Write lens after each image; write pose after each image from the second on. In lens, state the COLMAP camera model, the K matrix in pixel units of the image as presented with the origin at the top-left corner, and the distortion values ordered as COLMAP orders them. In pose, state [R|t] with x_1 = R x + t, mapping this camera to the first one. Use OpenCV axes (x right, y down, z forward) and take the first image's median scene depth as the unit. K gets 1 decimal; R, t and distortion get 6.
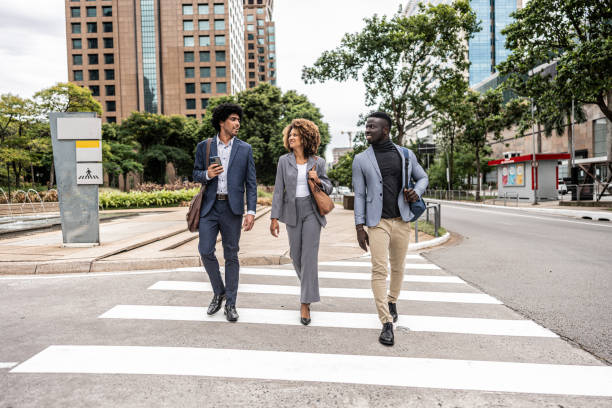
lens RADIAL K [[409.3, 0, 307.7], [0, 409.3, 201.5], [0, 0, 1]] dist [-0.003318, -0.000336]
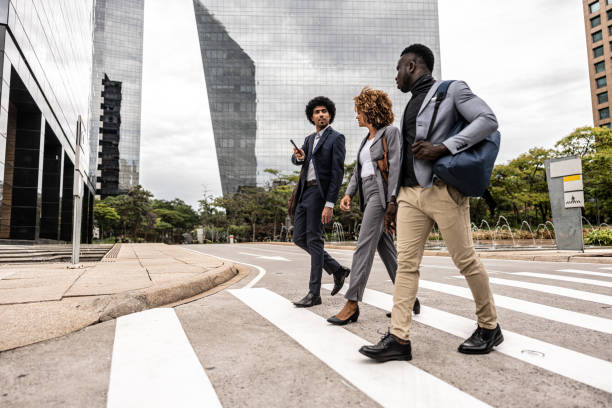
lens RADIAL K [[409.3, 0, 306.5], [0, 409.3, 202.4], [0, 0, 1]] dist [-0.003318, -0.000336]
pose [[0.403814, -0.073430, -0.911889, 0.076118], [-0.022377, 0.995682, -0.090087, 0.018236], [0.914567, 0.056784, 0.400427, -0.079363]]
